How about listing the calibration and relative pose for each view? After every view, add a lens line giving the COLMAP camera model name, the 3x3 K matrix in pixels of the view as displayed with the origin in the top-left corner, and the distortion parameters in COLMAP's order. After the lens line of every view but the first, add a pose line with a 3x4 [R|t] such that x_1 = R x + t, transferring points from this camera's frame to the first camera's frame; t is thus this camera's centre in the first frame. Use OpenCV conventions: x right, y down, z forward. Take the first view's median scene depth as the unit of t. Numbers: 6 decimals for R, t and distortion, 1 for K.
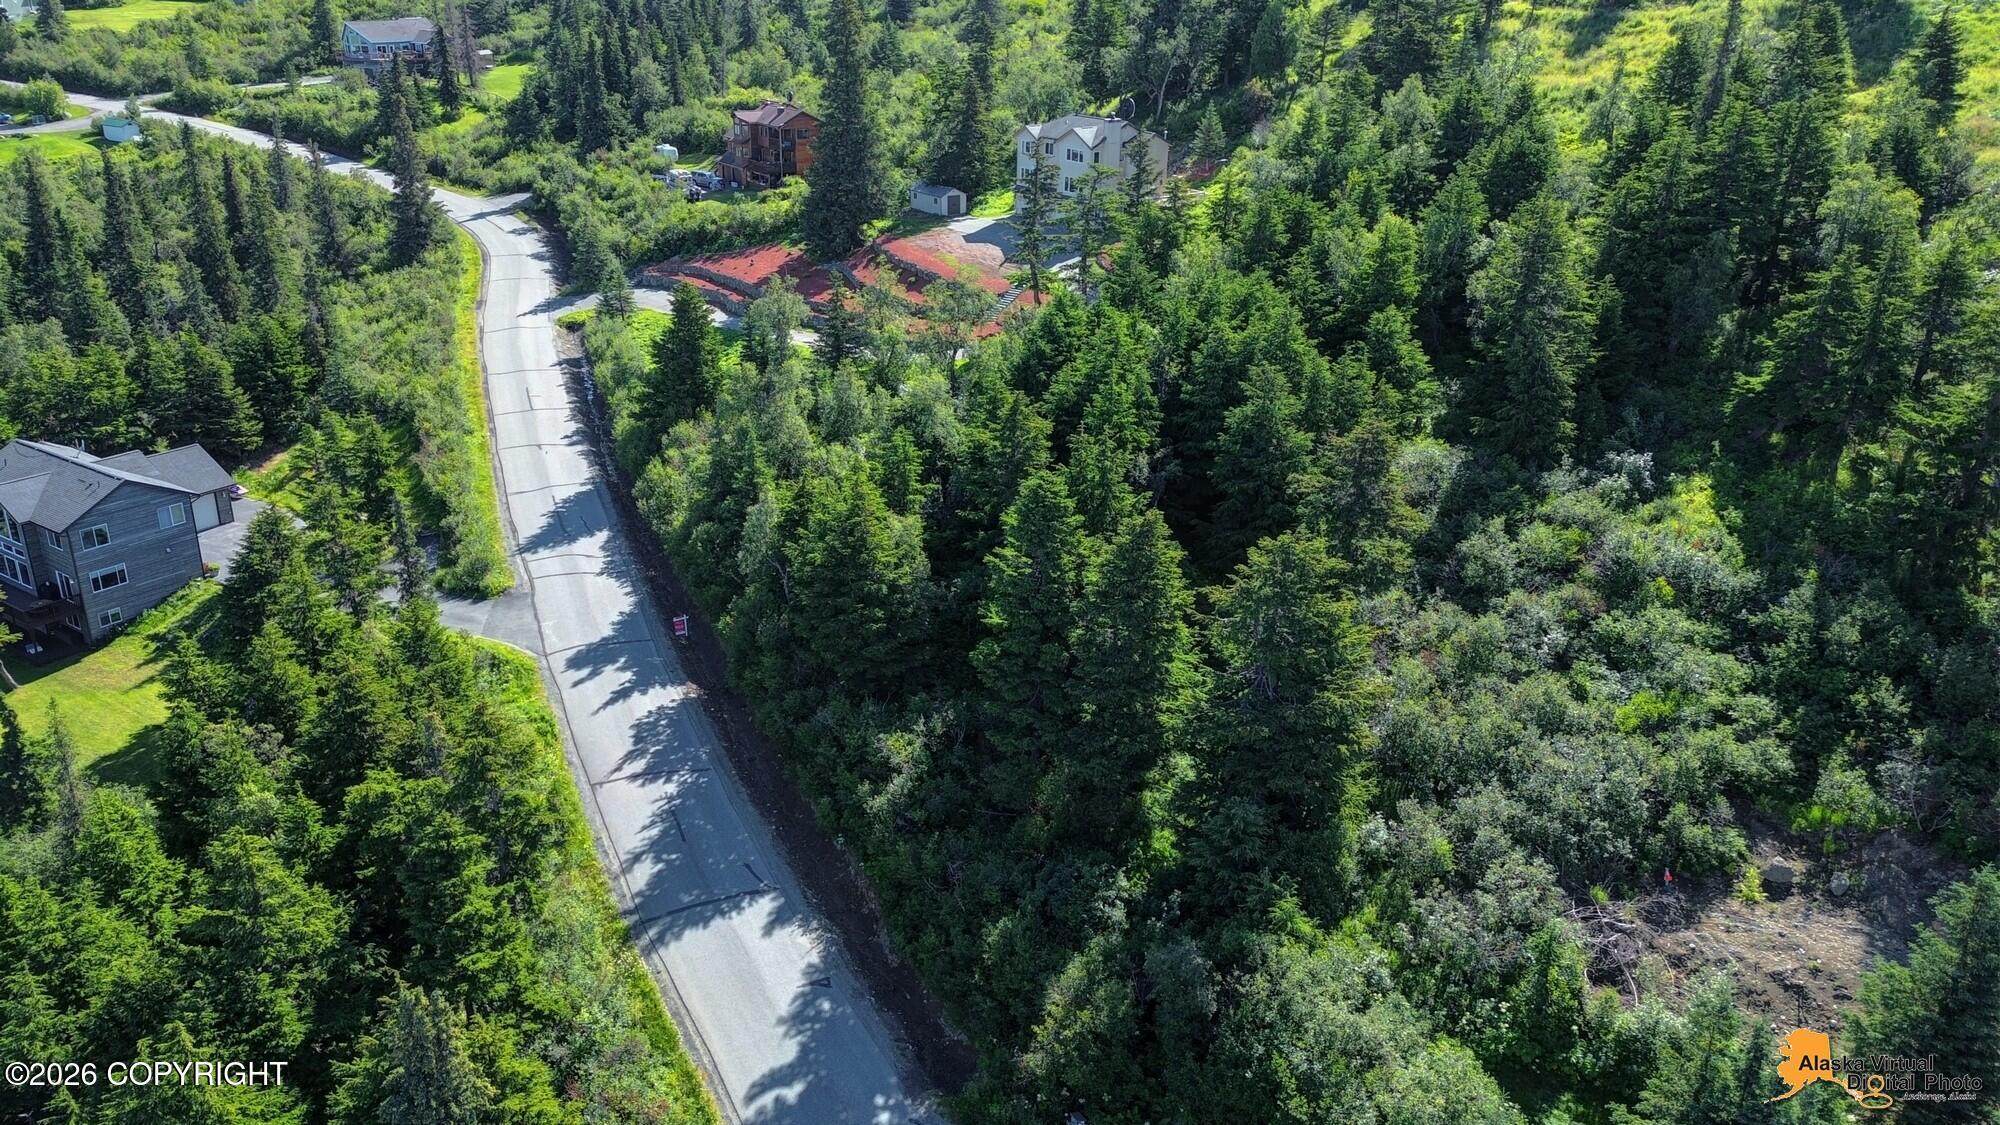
lens RADIAL K [[1532.9, 0, 917.1], [0, 1532.9, 557.3], [0, 0, 1]] dist [0.072892, -0.062468]
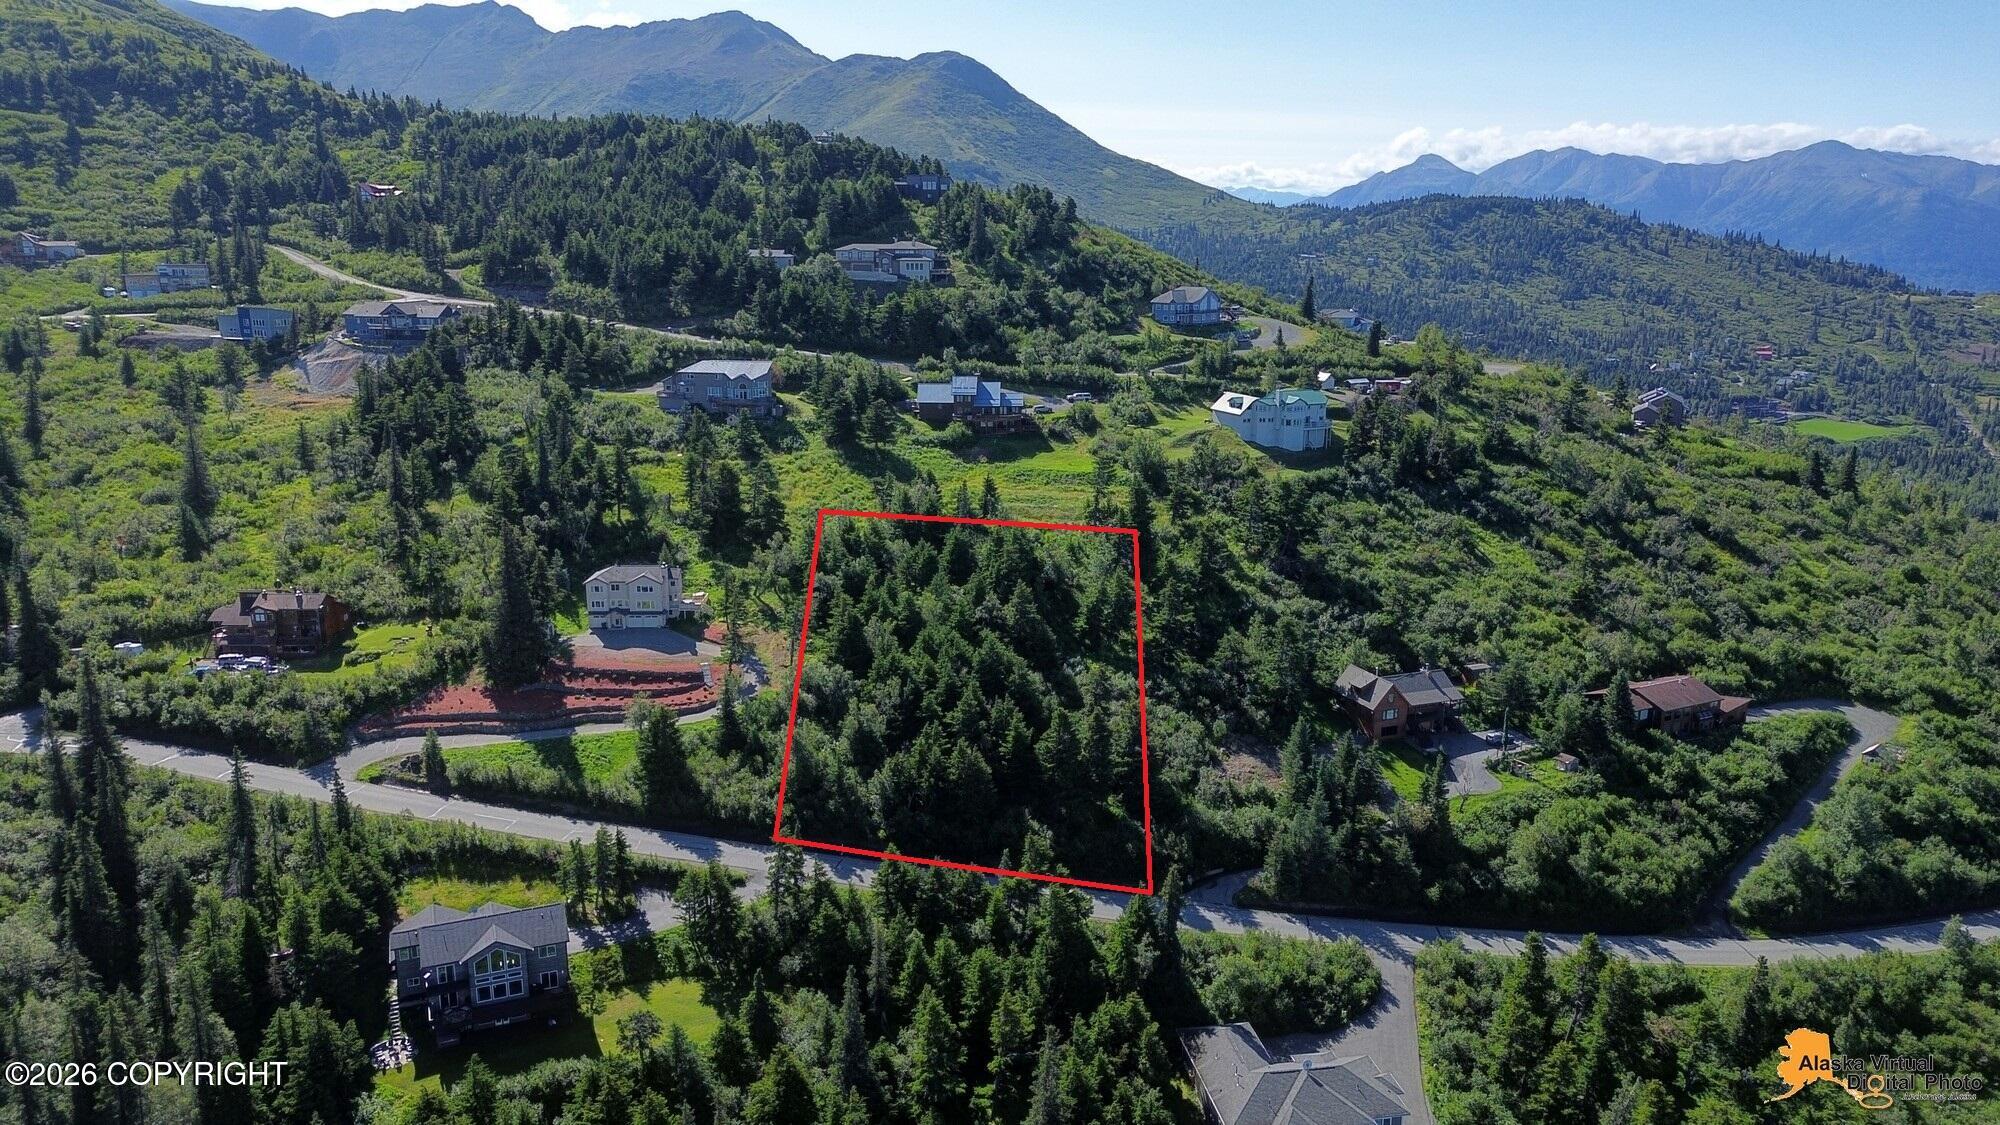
lens RADIAL K [[1454.3, 0, 1025.7], [0, 1454.3, 567.9], [0, 0, 1]] dist [0.093995, -0.113003]
pose [[0.502616, -0.197310, 0.841692, -1.593122], [0.315670, 0.948267, 0.033791, -0.301572], [-0.804816, 0.248714, 0.538899, -0.368500]]
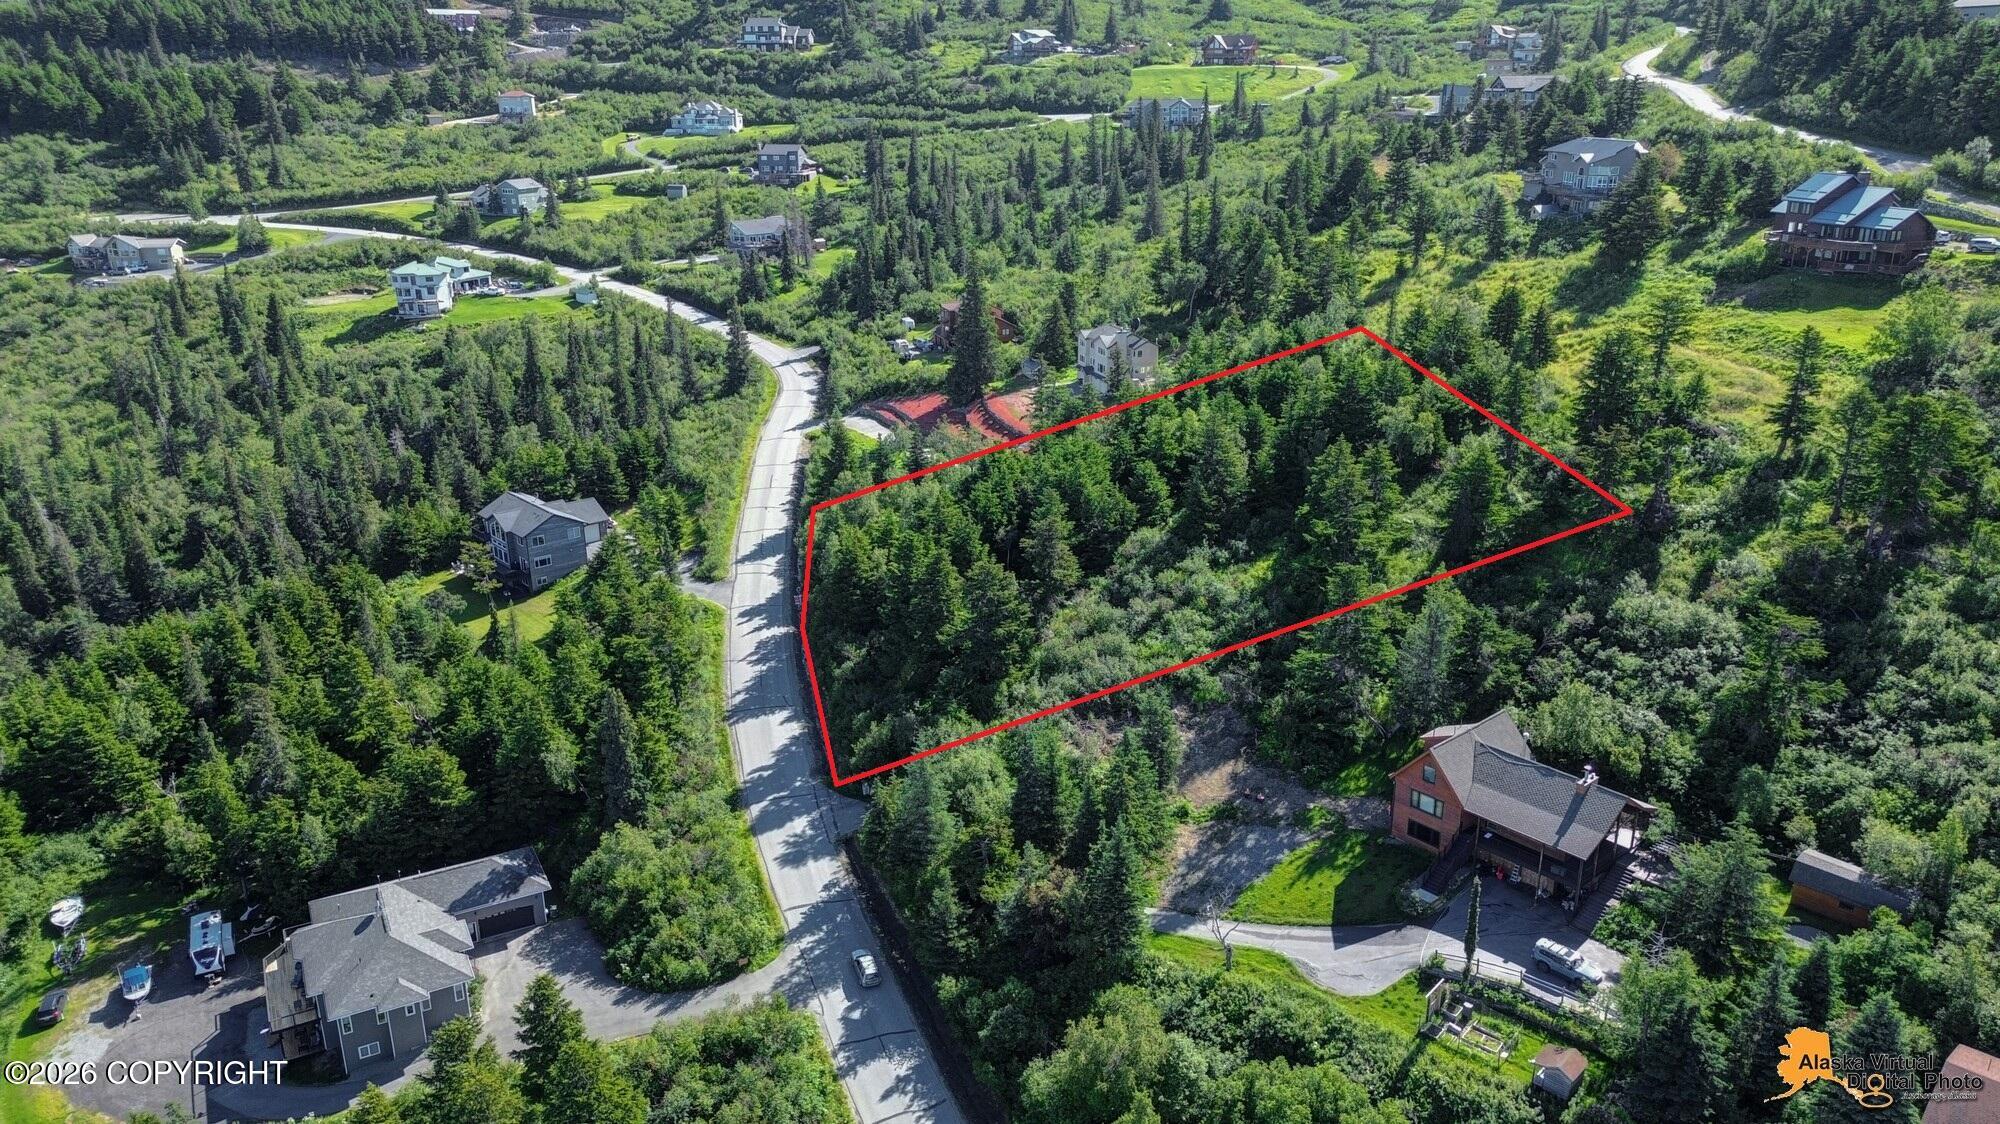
lens RADIAL K [[1417.6, 0, 1000.0], [0, 1417.6, 562.0], [0, 0, 1]] dist [0.069199, -0.060567]
pose [[0.979782, 0.060136, -0.190815, 0.447417], [-0.068041, 0.997063, -0.035143, 0.040962], [0.188142, 0.047416, 0.980997, -0.761351]]
